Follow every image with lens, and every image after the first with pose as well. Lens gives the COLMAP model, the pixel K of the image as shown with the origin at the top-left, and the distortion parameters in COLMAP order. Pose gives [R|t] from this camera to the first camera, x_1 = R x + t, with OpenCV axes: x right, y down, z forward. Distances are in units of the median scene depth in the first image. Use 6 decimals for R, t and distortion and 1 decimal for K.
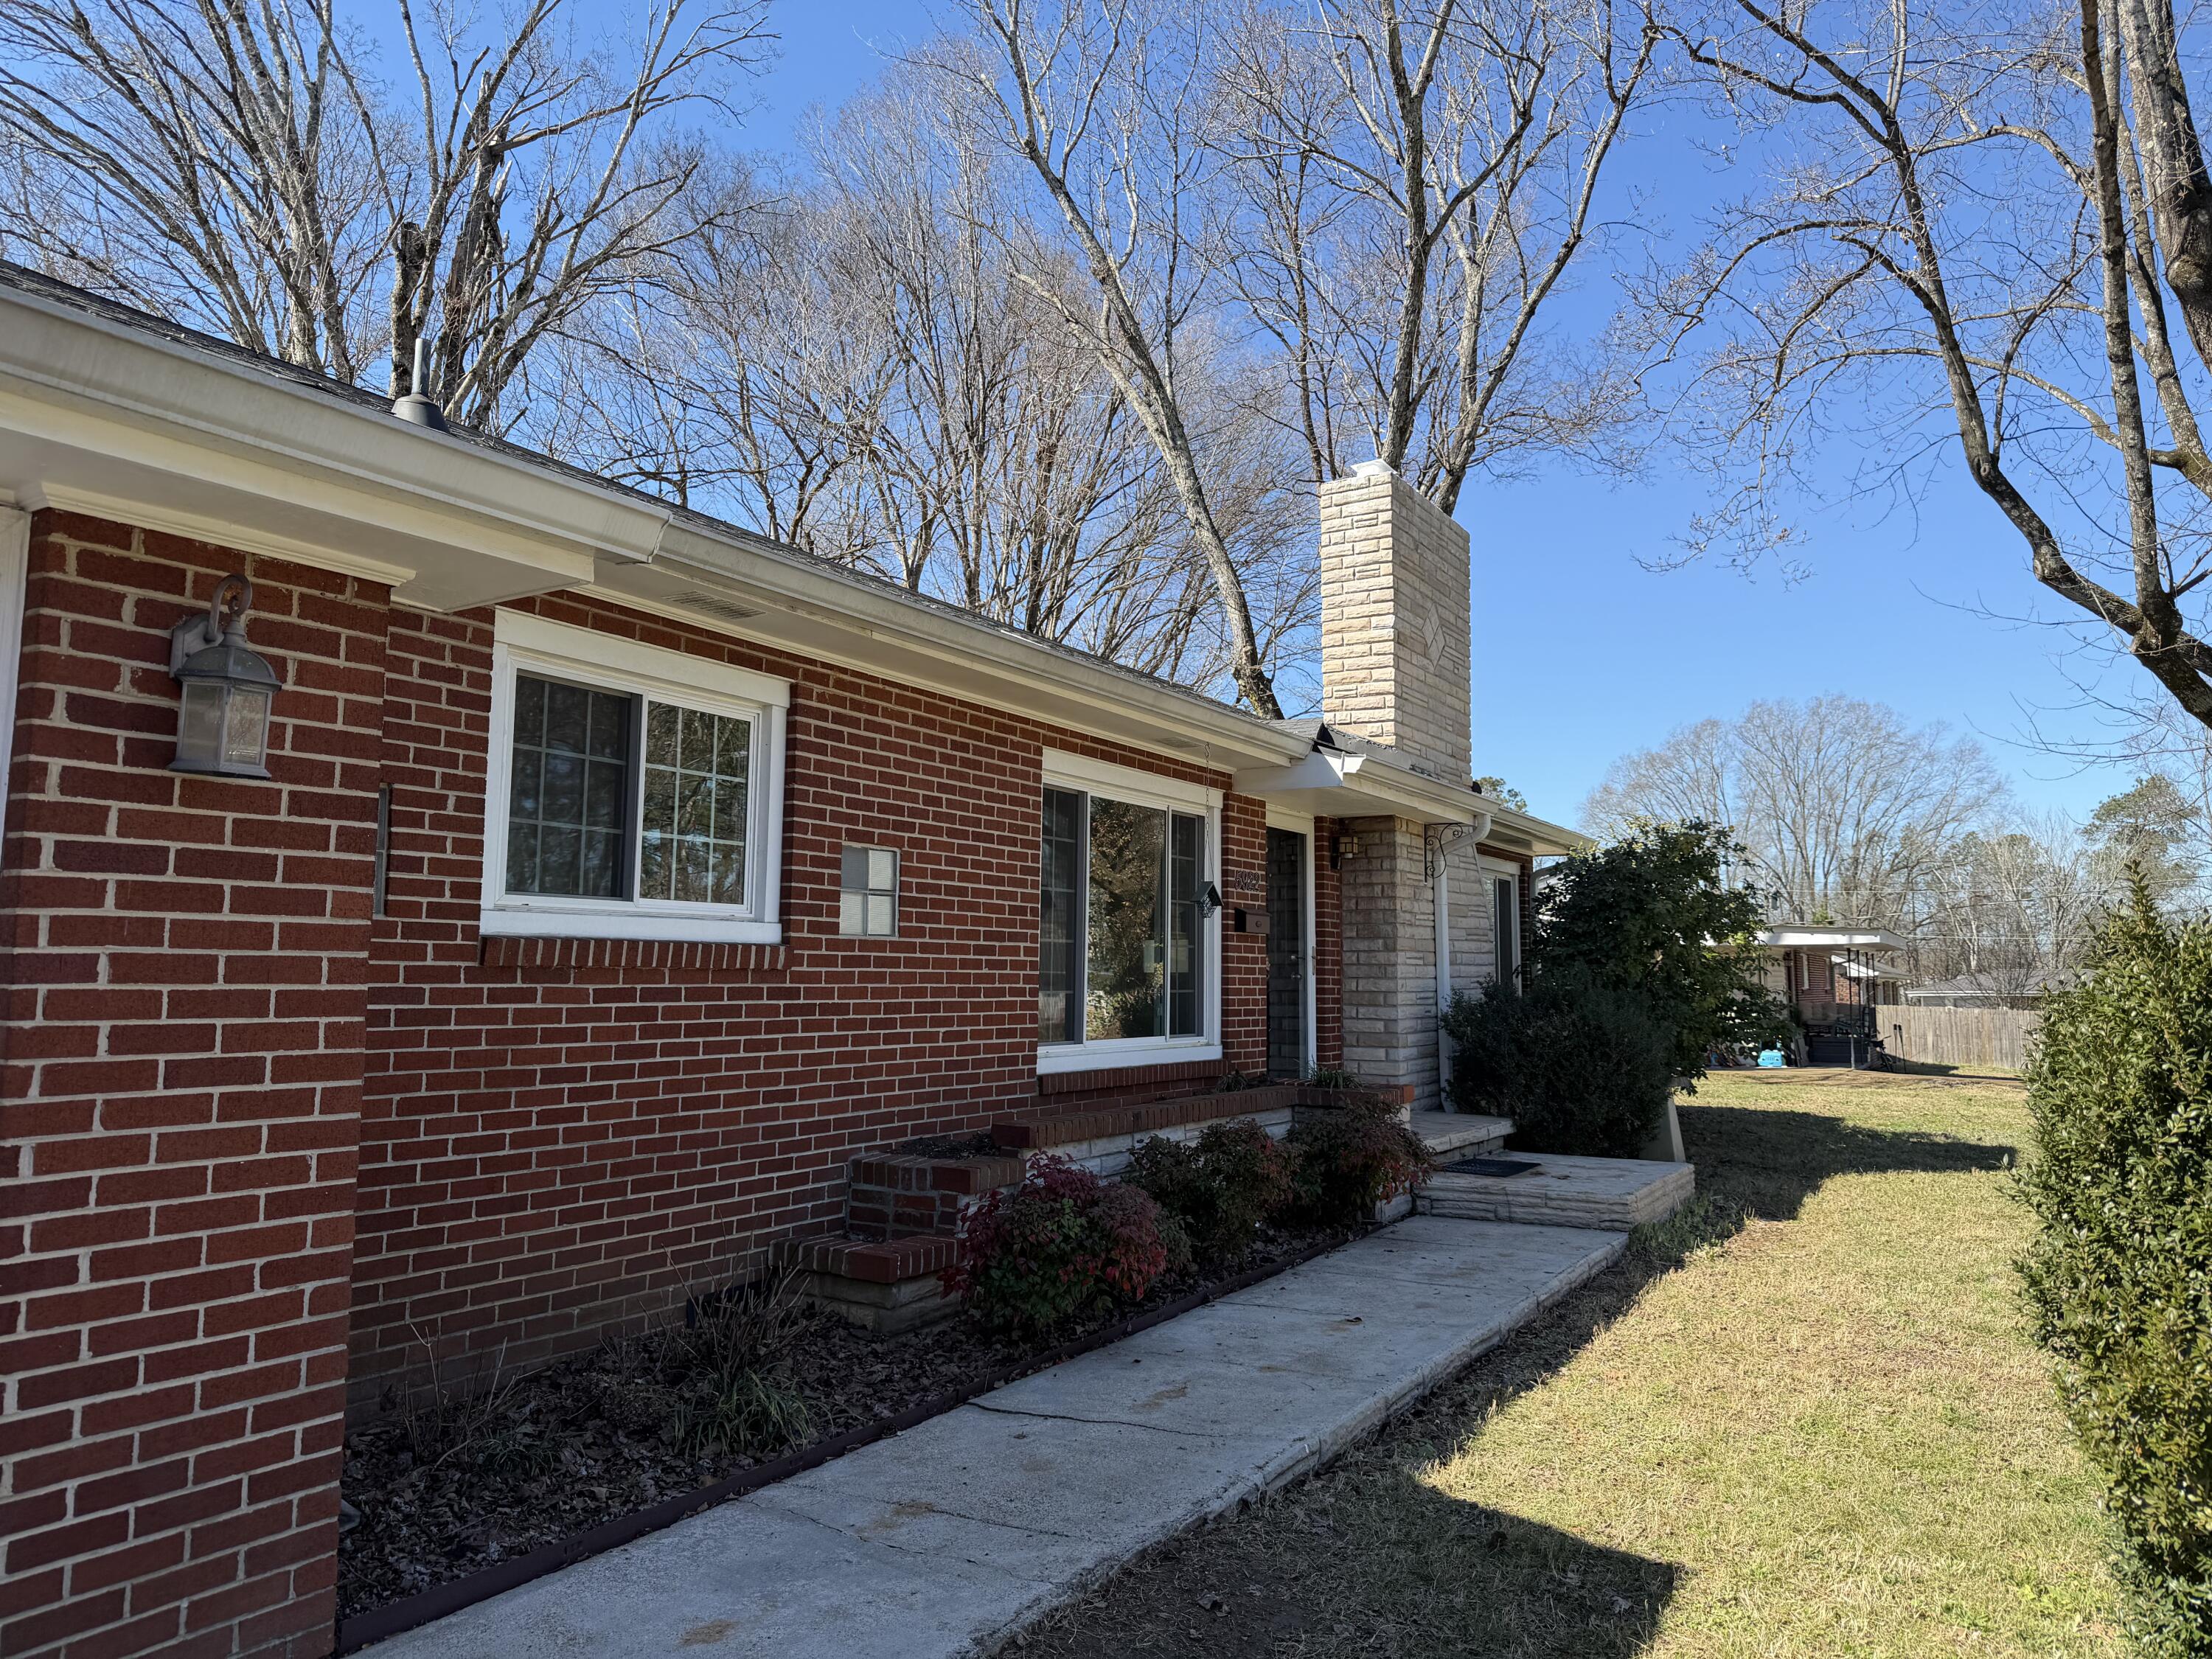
lens RADIAL K [[1556.7, 0, 1106.0], [0, 1556.7, 829.5], [0, 0, 1]] dist [0.072108, -0.127320]
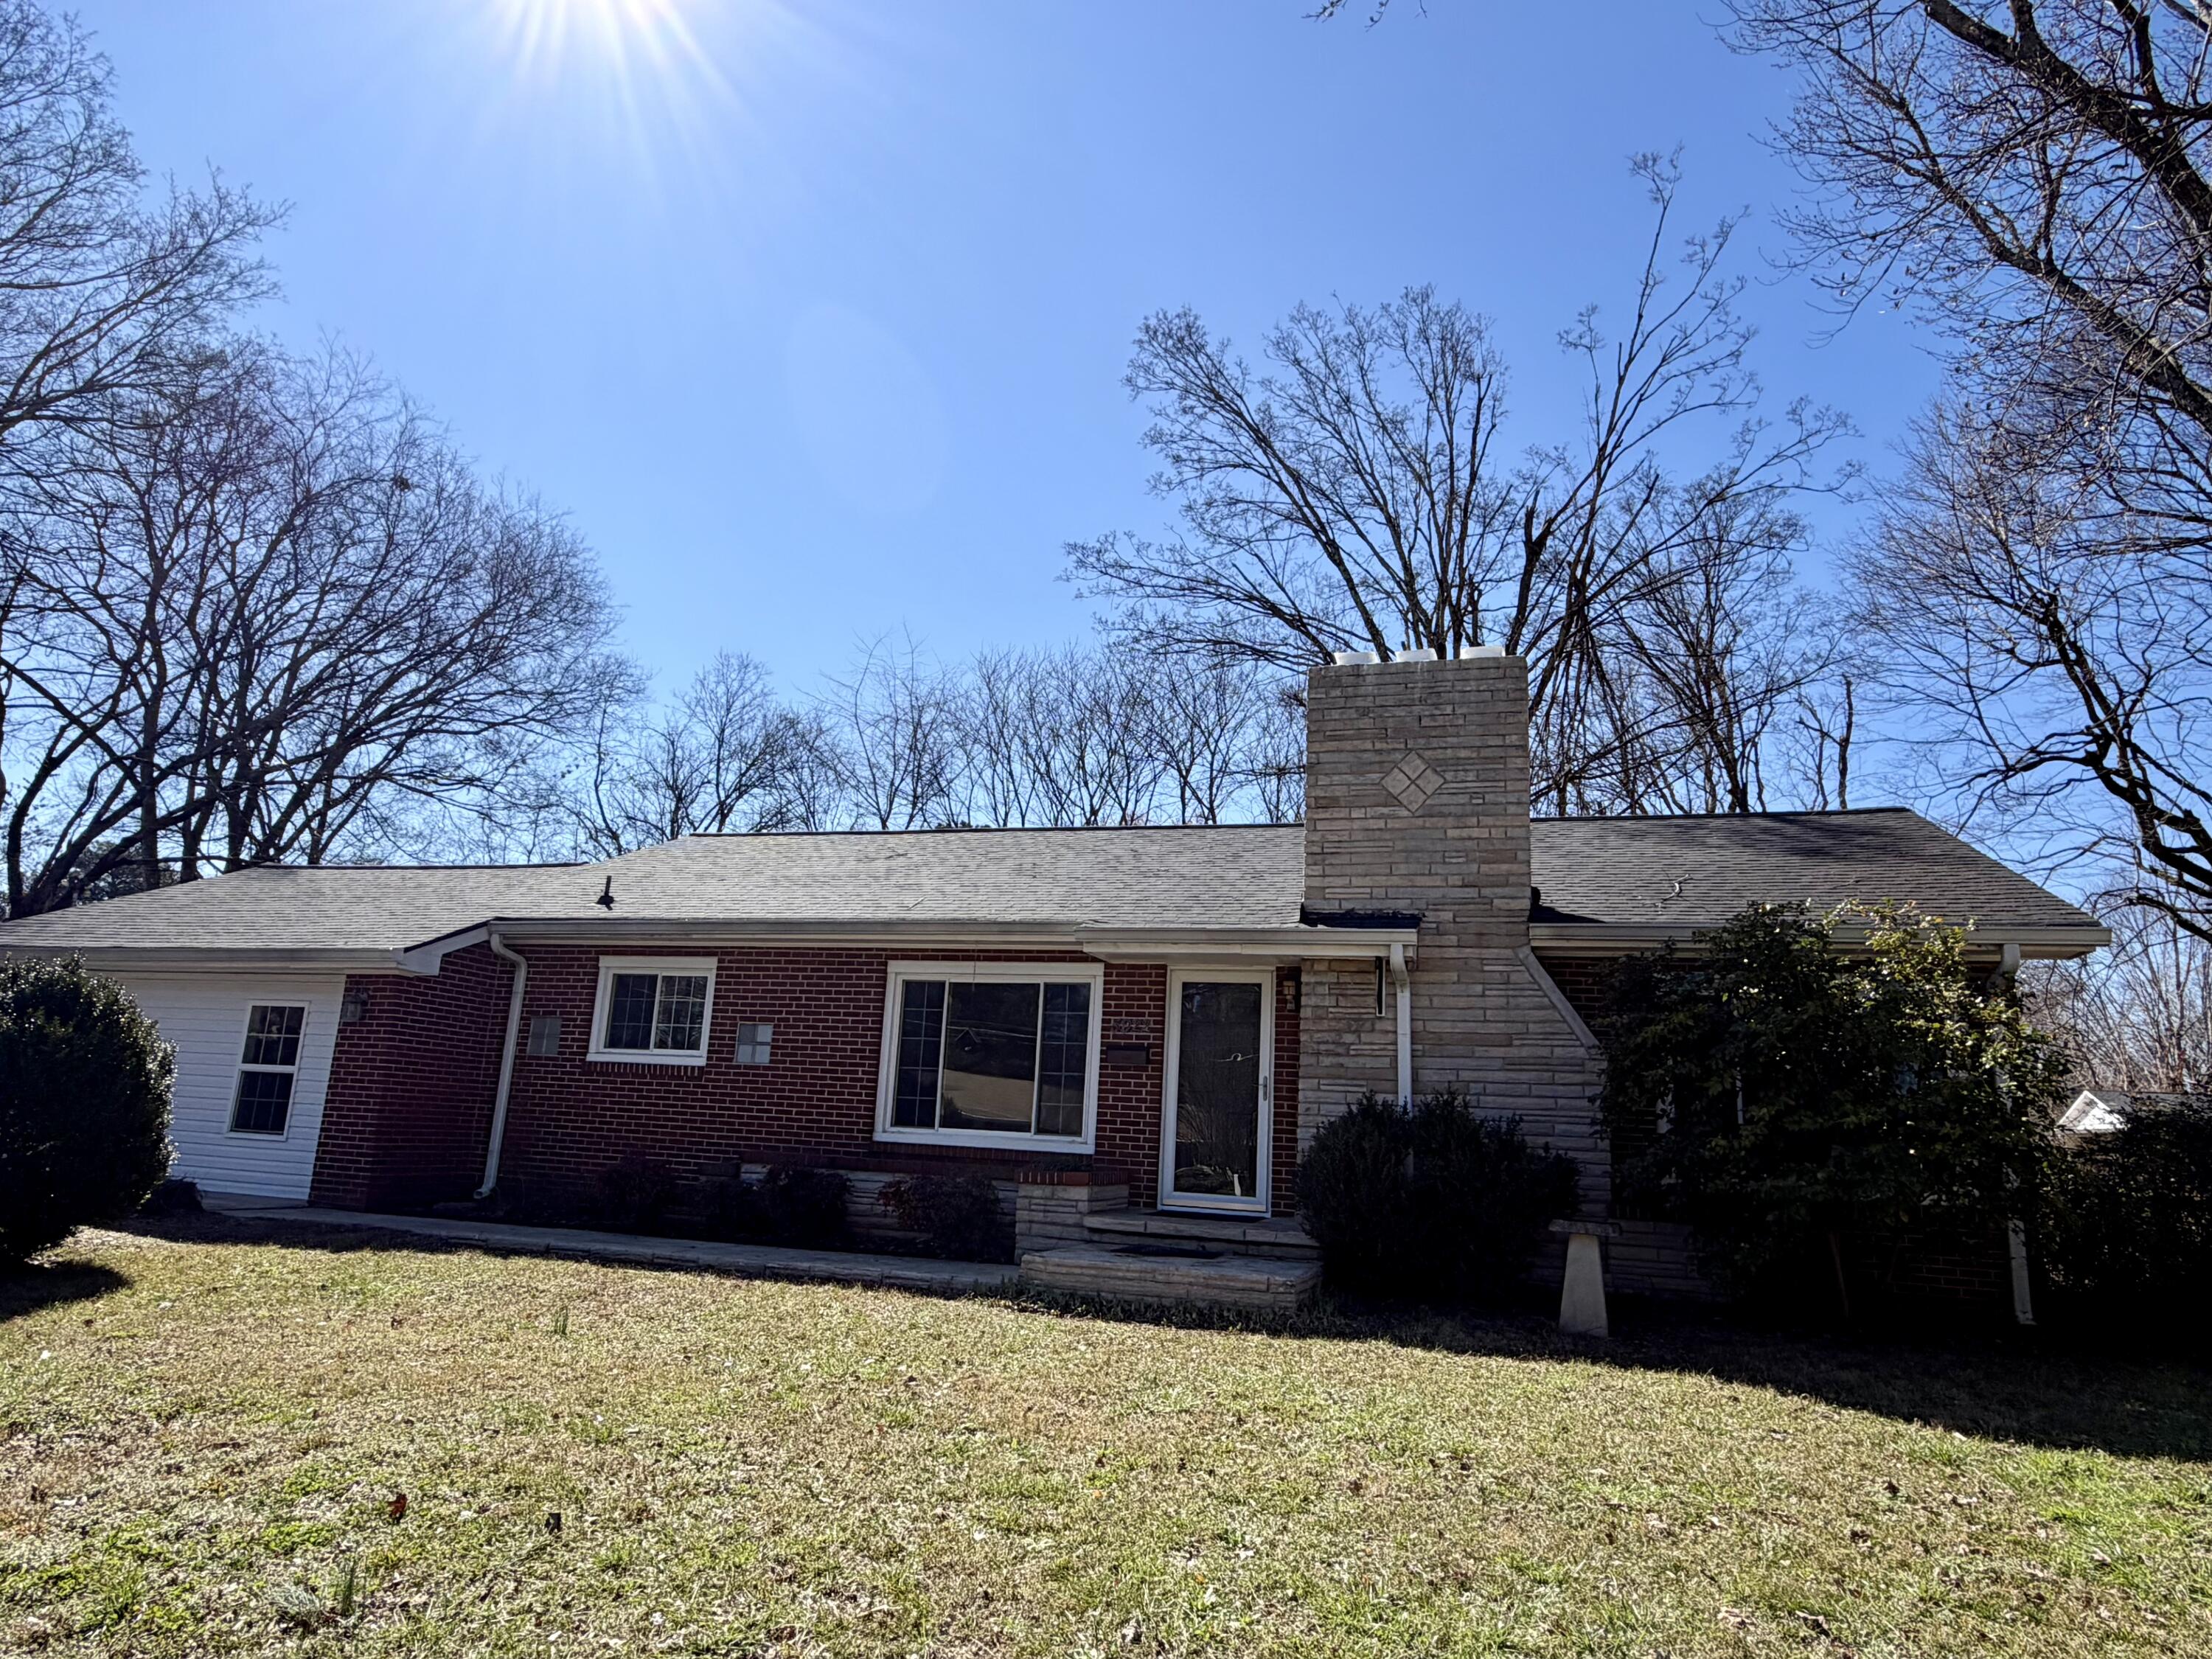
lens RADIAL K [[1337.0, 0, 1106.0], [0, 1337.0, 829.5], [0, 0, 1]] dist [-0.000192, -0.000045]
pose [[0.201138, -0.198401, -0.959260, 1.919684], [0.048250, 0.980092, -0.192592, 0.137336], [0.978374, -0.007547, 0.206706, 1.136705]]
